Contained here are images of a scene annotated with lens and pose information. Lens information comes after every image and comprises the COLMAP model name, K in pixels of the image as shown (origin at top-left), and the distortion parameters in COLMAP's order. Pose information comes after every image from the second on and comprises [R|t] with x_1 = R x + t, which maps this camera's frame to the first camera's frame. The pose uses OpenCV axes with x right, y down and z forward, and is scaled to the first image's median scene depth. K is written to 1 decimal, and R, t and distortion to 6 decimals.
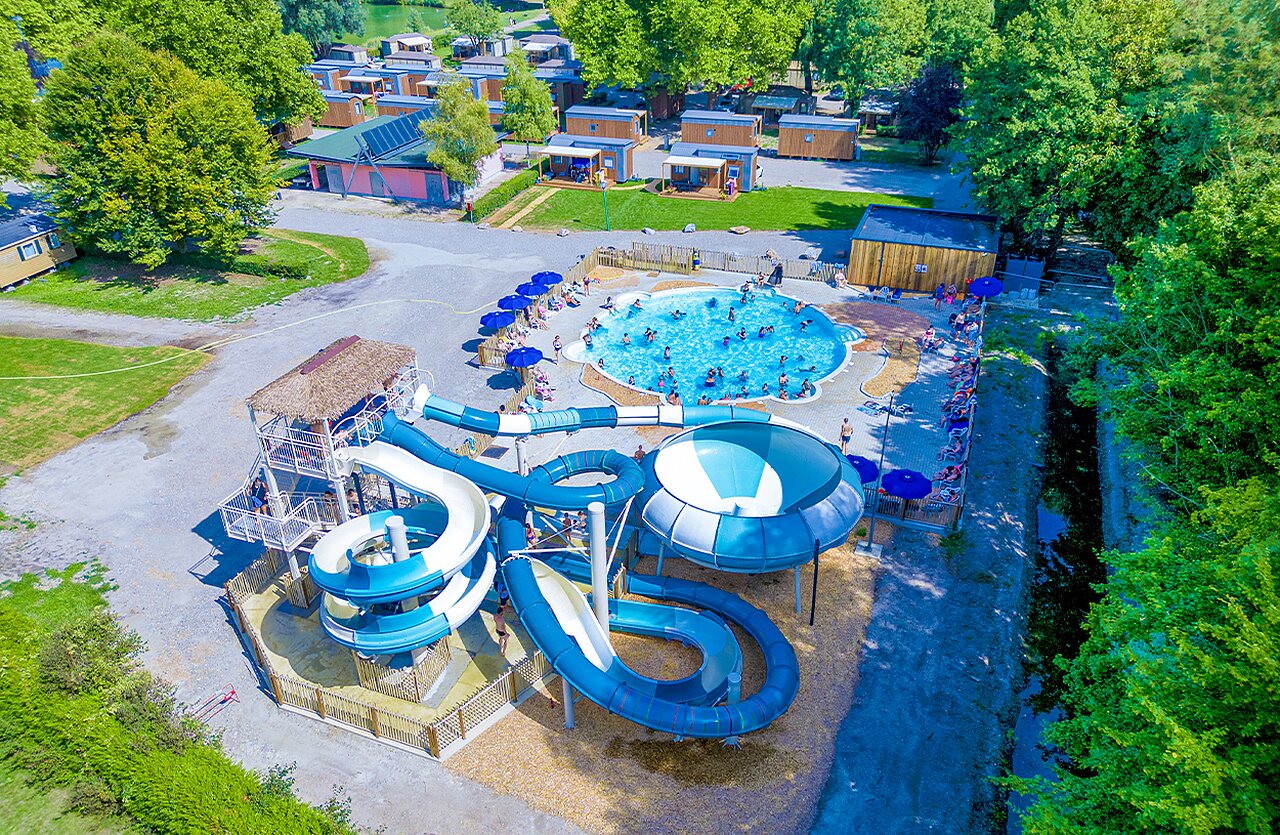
lens RADIAL K [[897.5, 0, 639.4], [0, 897.5, 444.1], [0, 0, 1]] dist [0.002950, 0.002701]
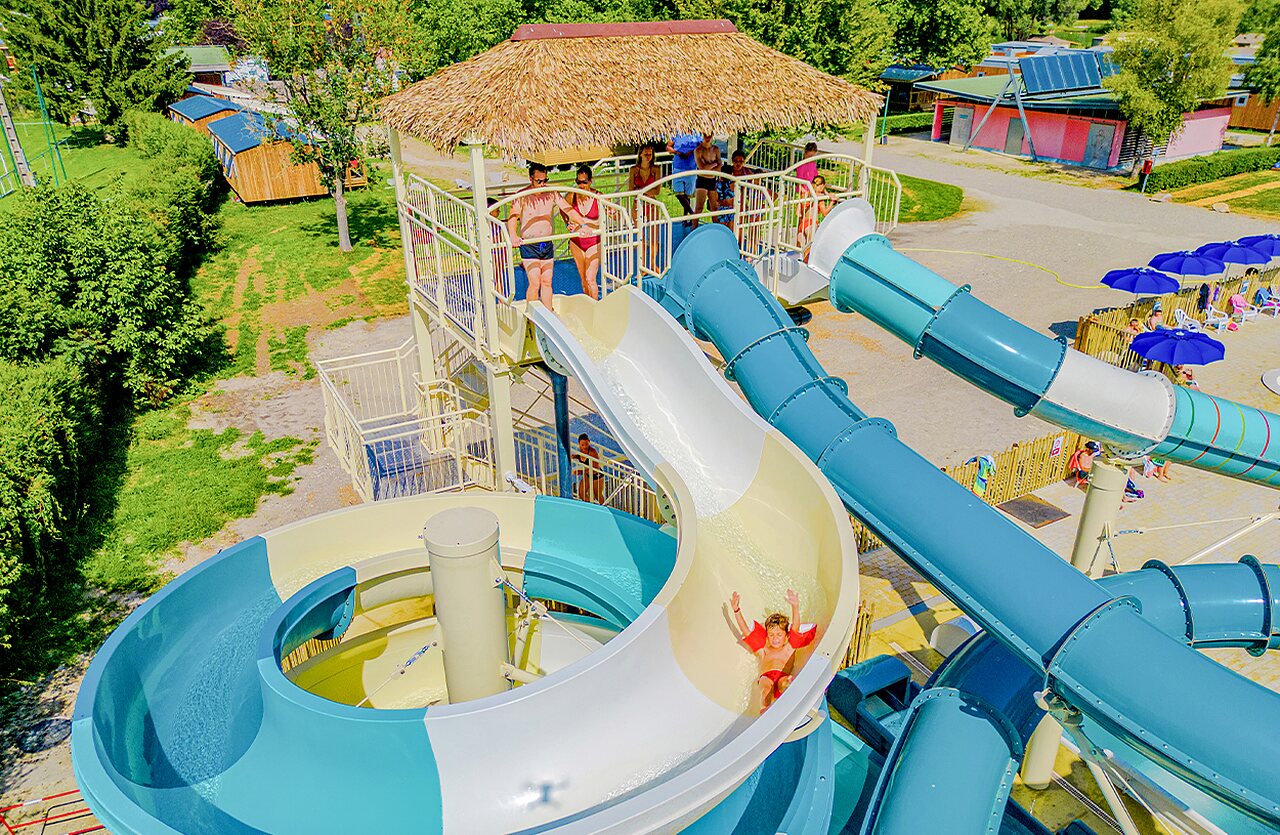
lens RADIAL K [[897.5, 0, 639.4], [0, 897.5, 444.1], [0, 0, 1]] dist [0.002950, 0.002701]
pose [[0.761725, 0.297372, -0.575626, -0.040381], [-0.335774, 0.941015, 0.041804, 0.014584], [0.554104, 0.161437, 0.816644, 0.327499]]
